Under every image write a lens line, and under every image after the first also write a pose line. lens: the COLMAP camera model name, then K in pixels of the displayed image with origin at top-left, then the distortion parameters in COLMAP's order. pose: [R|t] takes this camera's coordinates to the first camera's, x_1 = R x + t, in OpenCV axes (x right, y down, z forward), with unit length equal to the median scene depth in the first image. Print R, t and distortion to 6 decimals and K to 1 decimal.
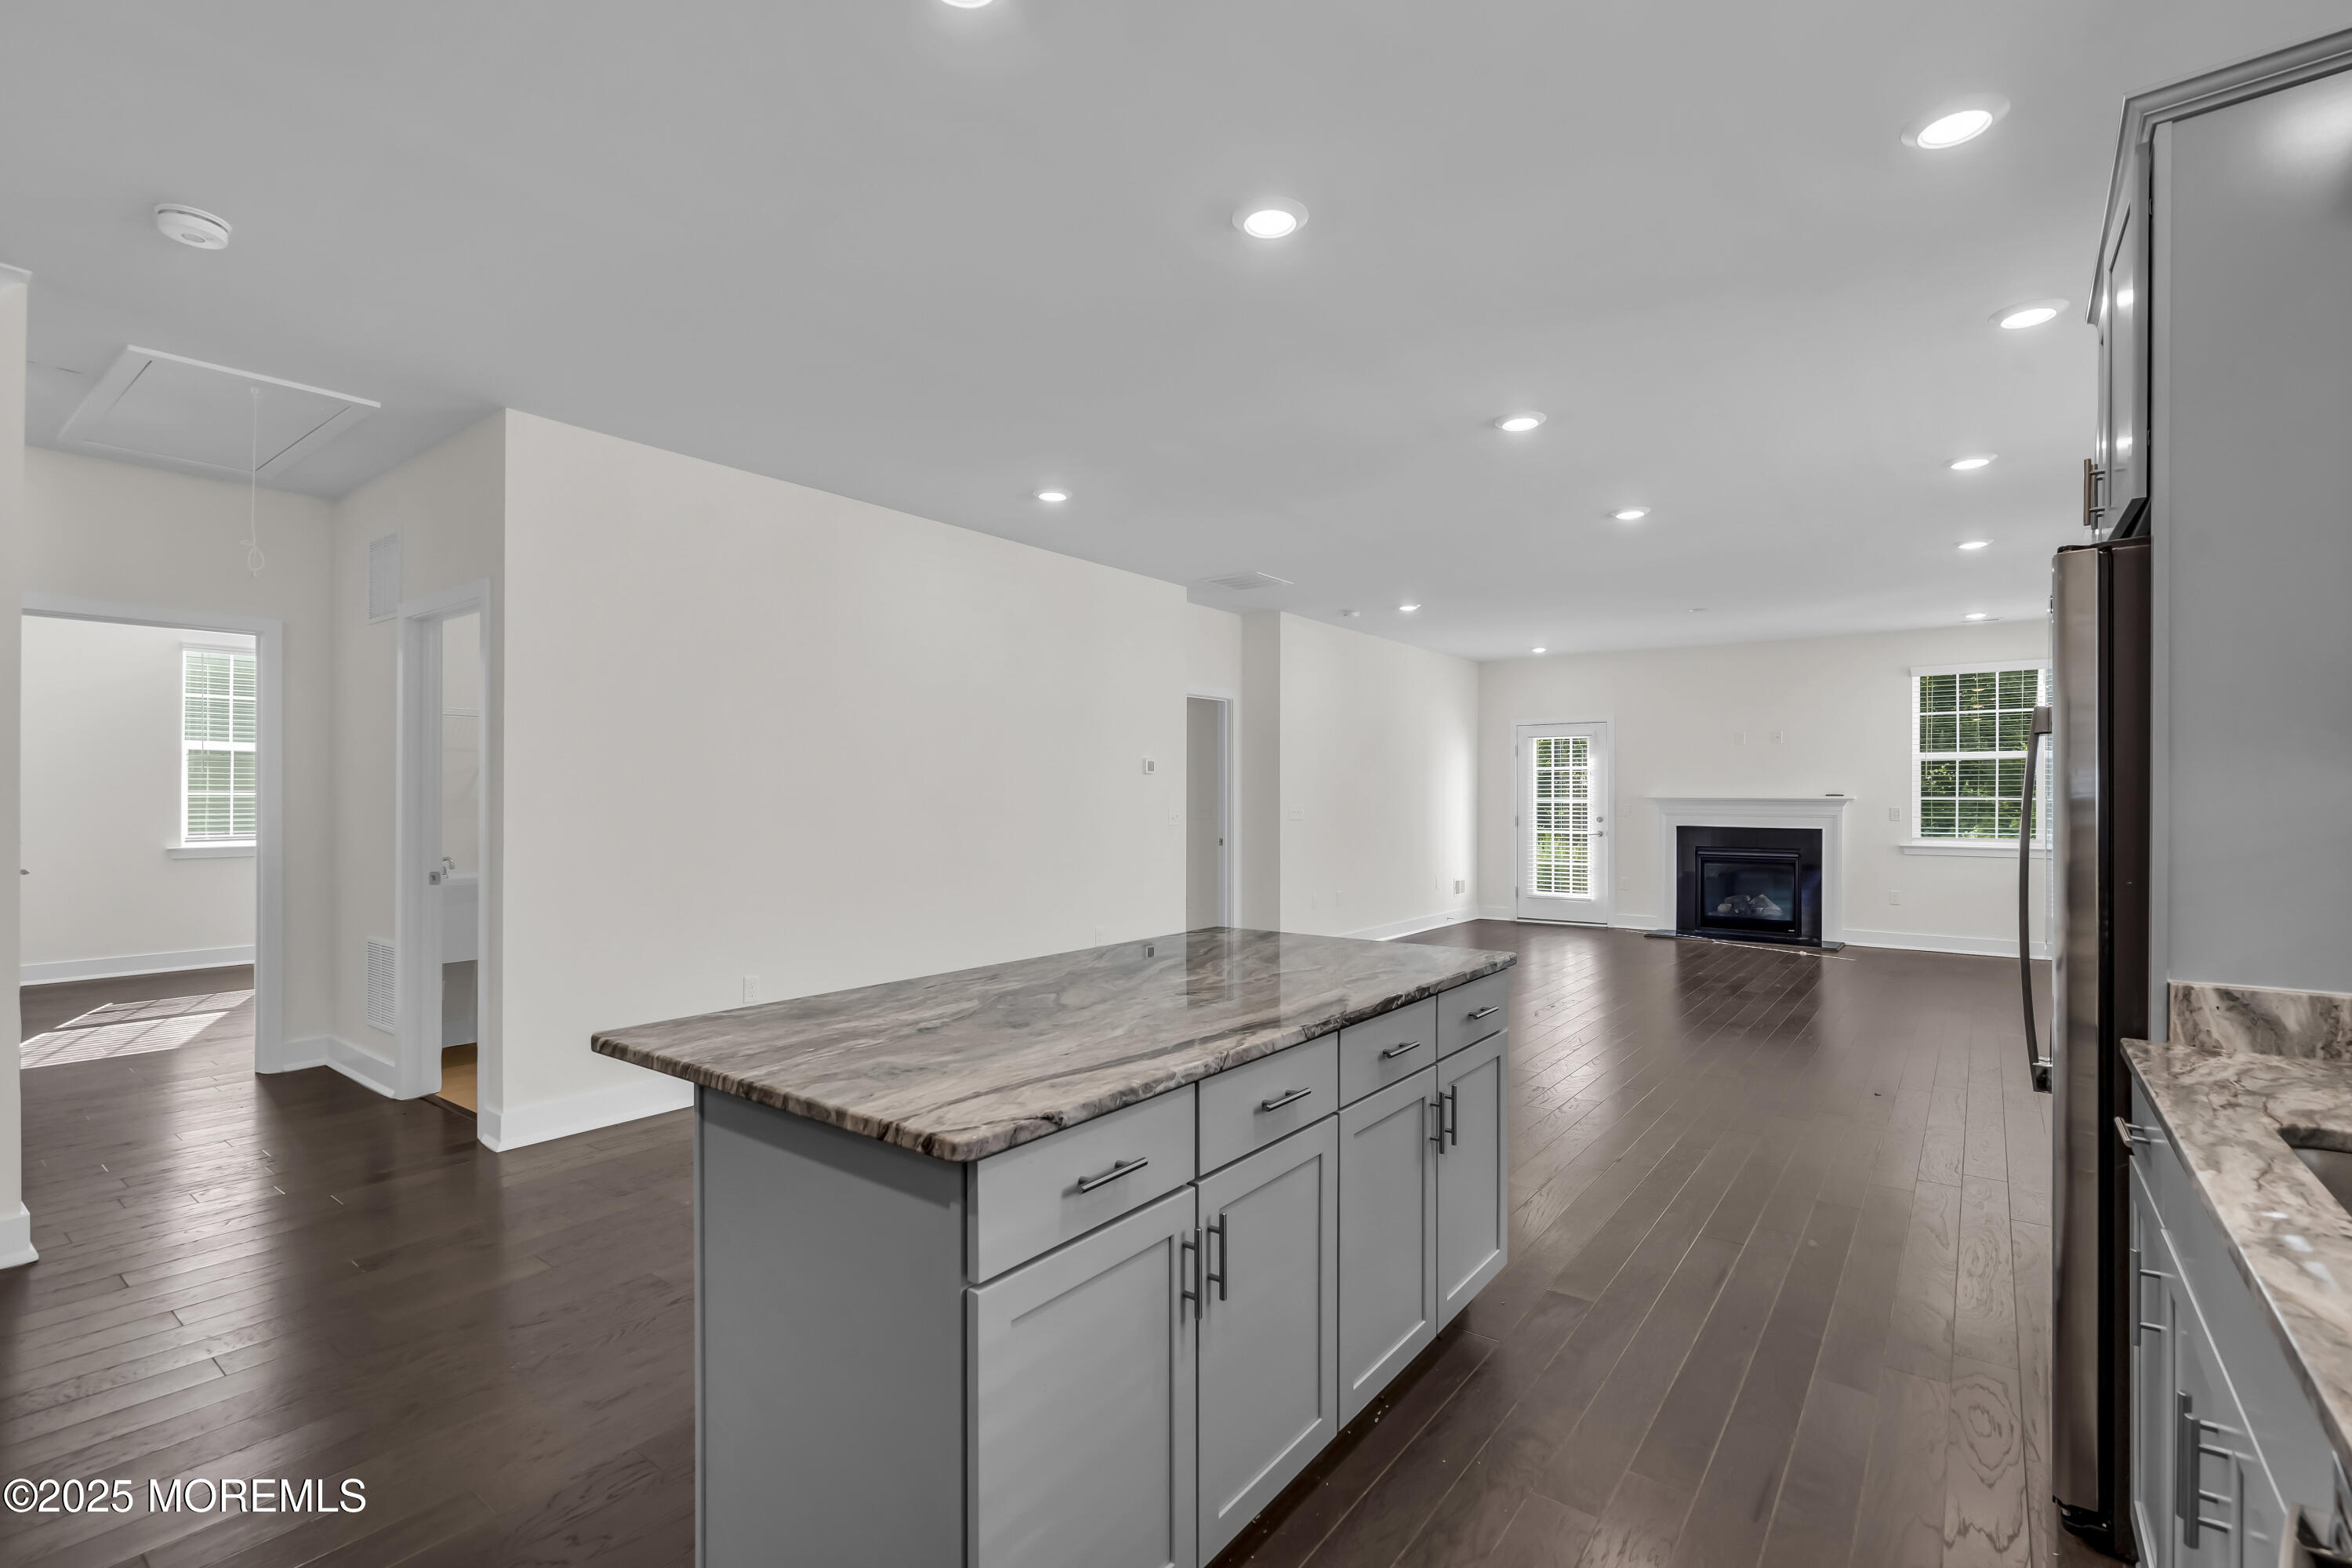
lens RADIAL K [[1067.1, 0, 1177.3], [0, 1067.1, 792.0], [0, 0, 1]] dist [-0.001773, 0.000380]
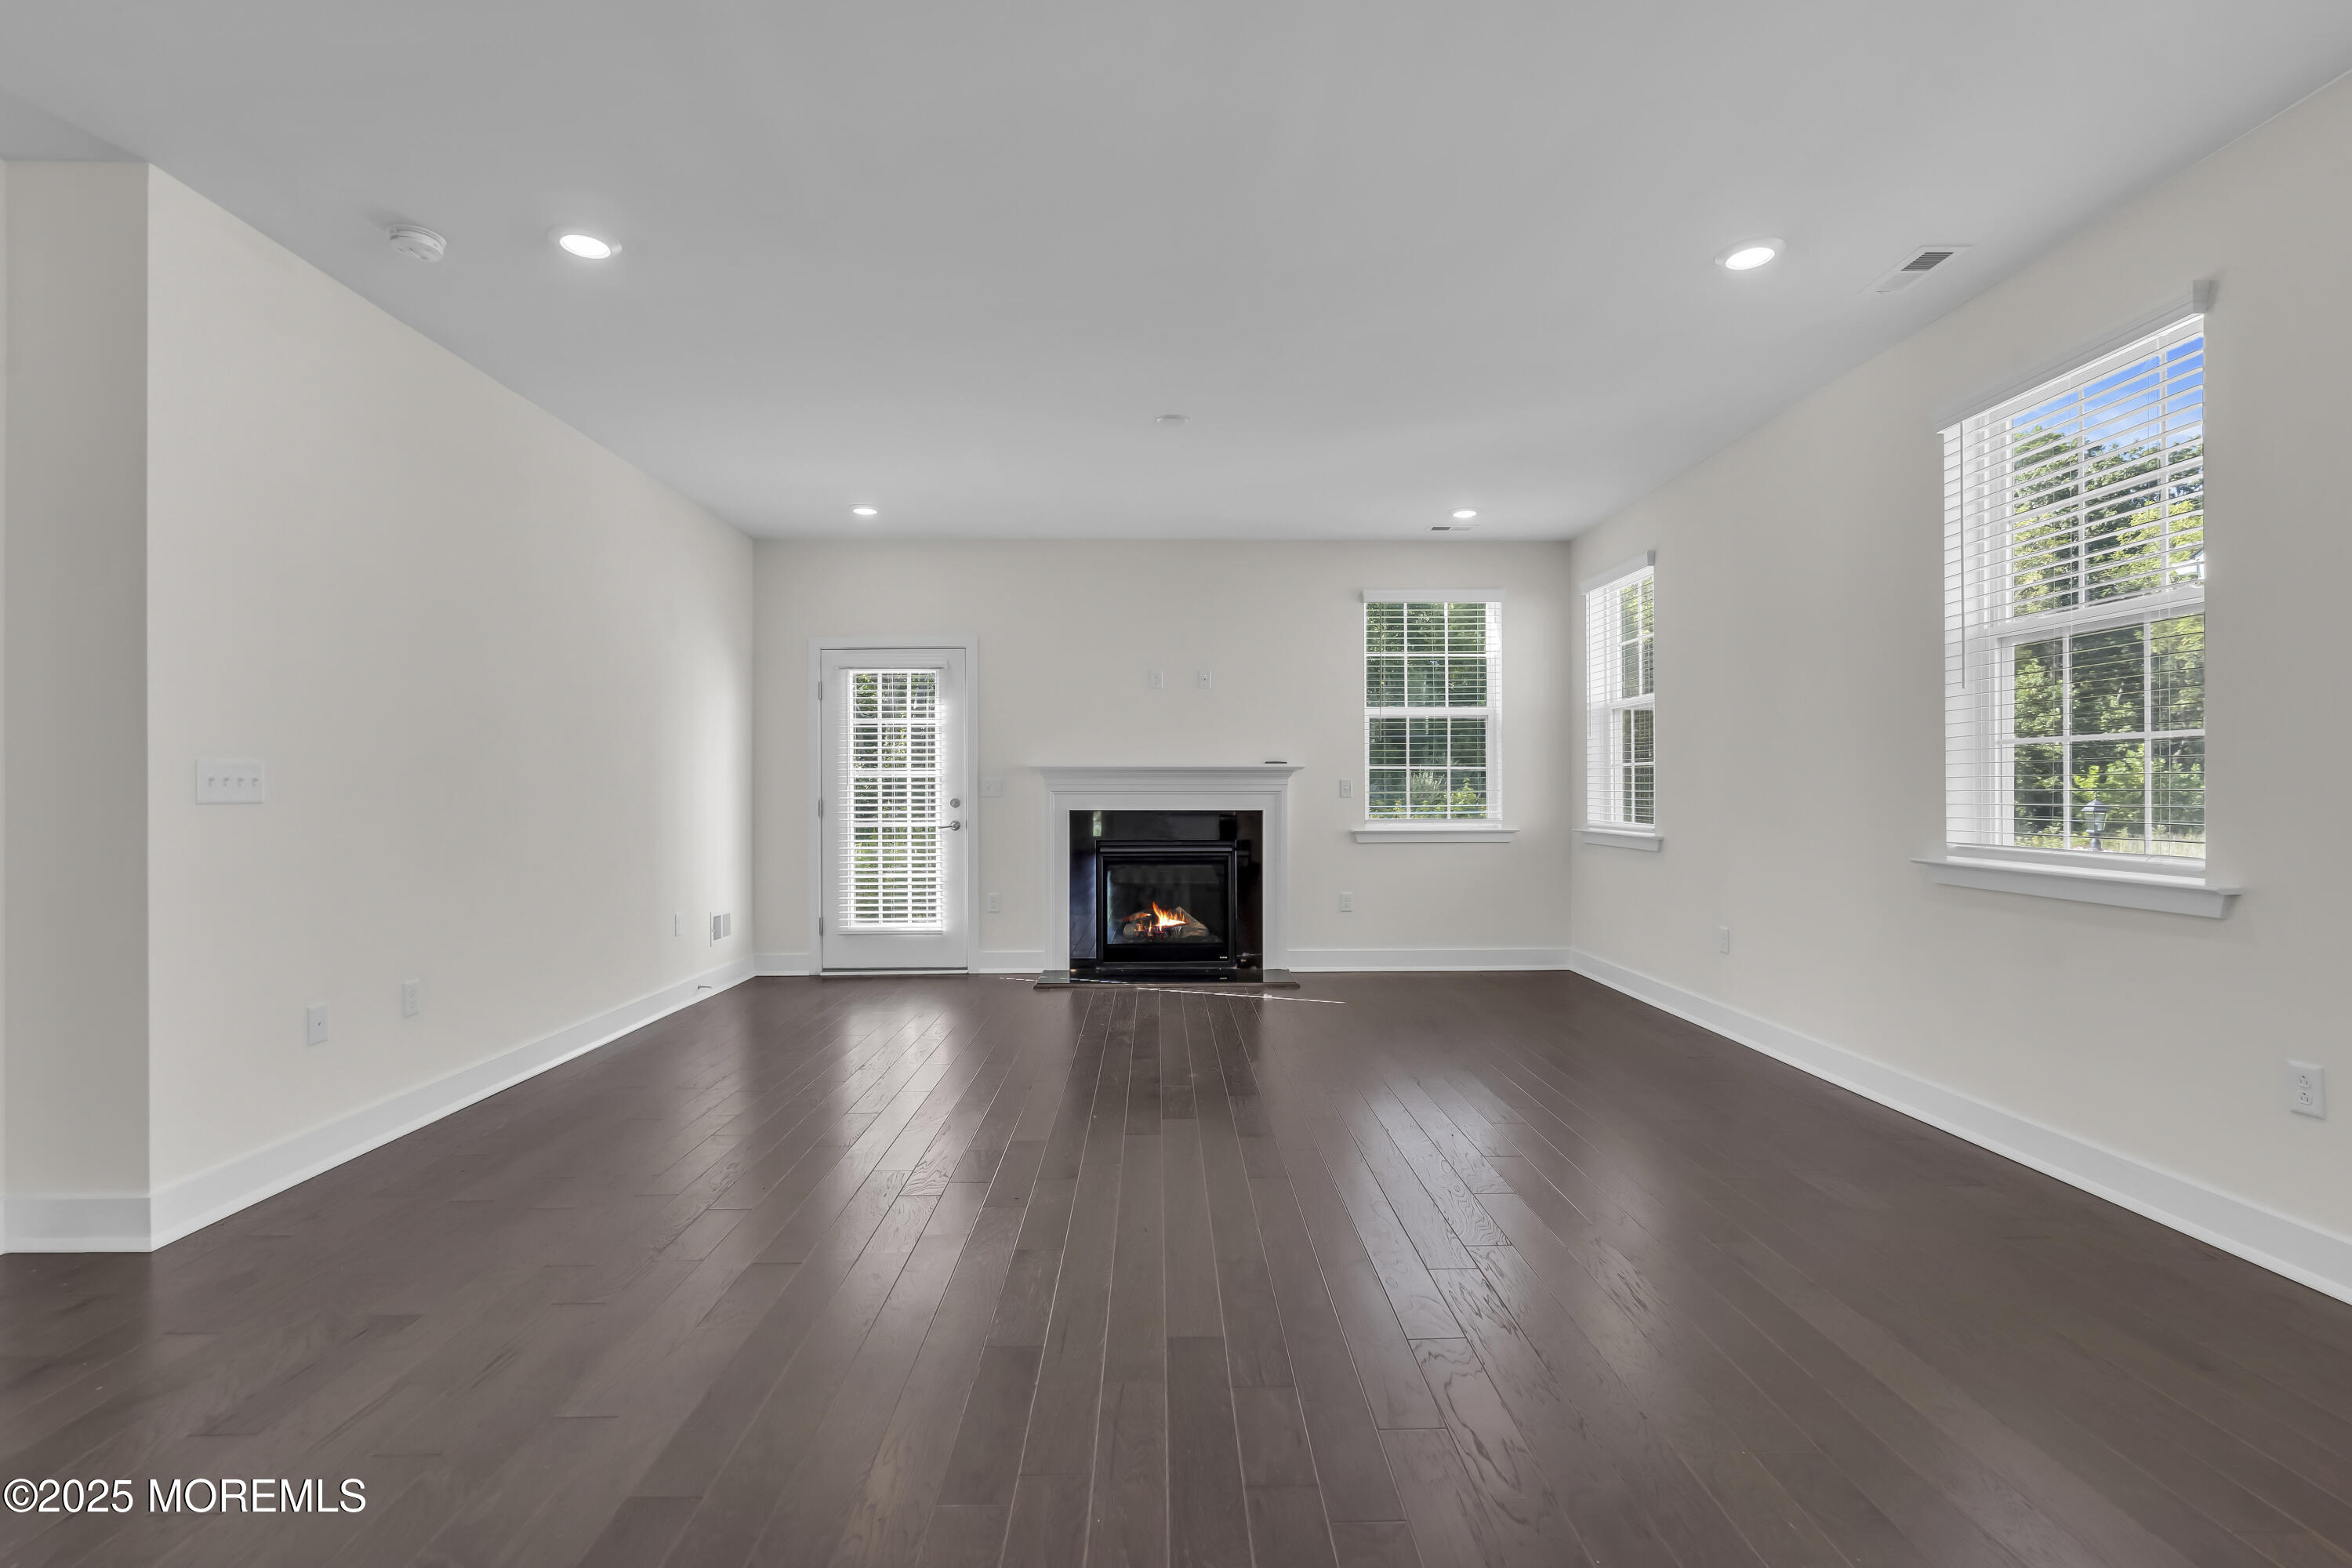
lens RADIAL K [[1067.1, 0, 1177.3], [0, 1067.1, 792.0], [0, 0, 1]] dist [-0.001773, 0.000380]
pose [[0.784707, -0.002703, 0.619861, 0.113790], [0.002060, 0.999996, 0.001752, 0.019320], [-0.619863, -0.000098, 0.784710, 0.444021]]
